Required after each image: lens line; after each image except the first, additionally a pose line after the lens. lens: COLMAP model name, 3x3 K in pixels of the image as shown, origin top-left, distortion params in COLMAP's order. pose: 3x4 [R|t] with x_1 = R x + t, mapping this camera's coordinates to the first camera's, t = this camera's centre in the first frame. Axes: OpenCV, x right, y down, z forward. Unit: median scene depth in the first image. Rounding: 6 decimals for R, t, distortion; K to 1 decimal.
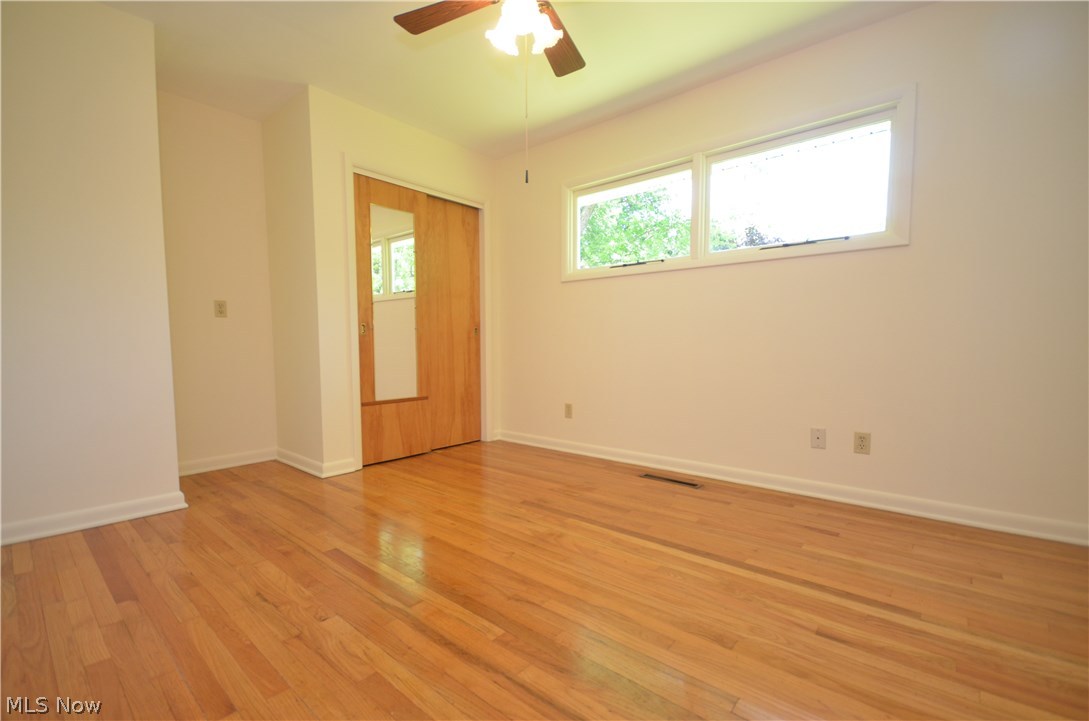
lens RADIAL K [[476.2, 0, 542.6], [0, 476.2, 380.3], [0, 0, 1]] dist [-0.000618, -0.000163]
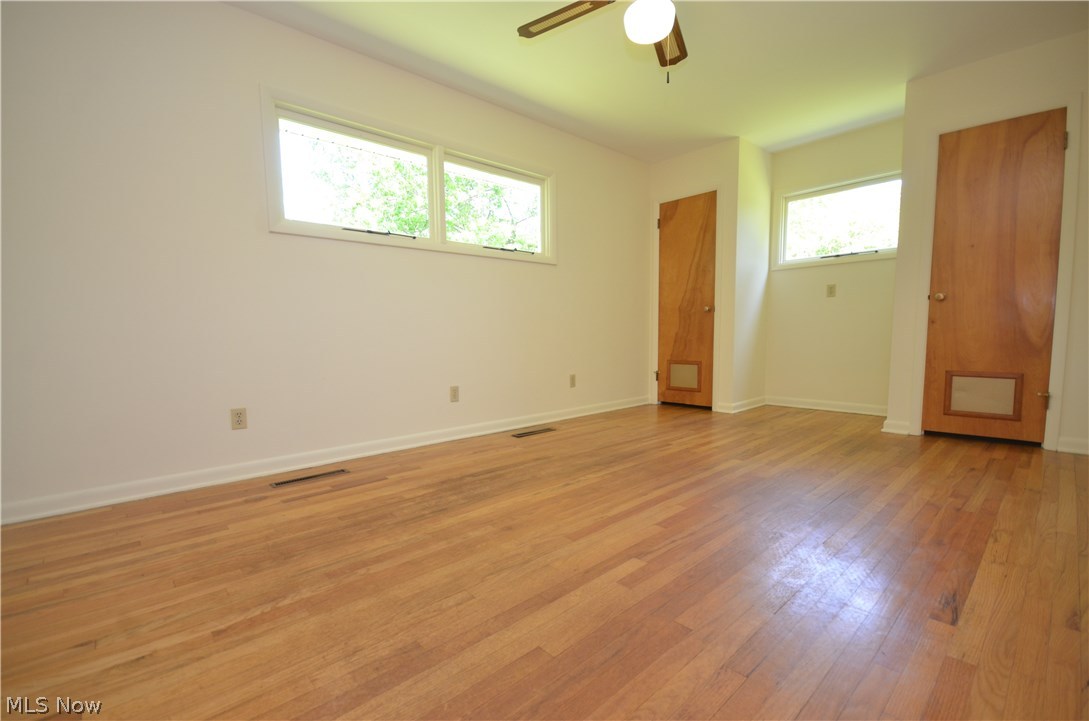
lens RADIAL K [[483.0, 0, 544.5], [0, 483.0, 360.5], [0, 0, 1]] dist [-0.000094, -0.000024]
pose [[0.126786, -0.075996, 0.989015, -0.840534], [0.071066, 0.995195, 0.067360, -0.051164], [-0.989381, 0.061745, 0.131578, 0.702793]]
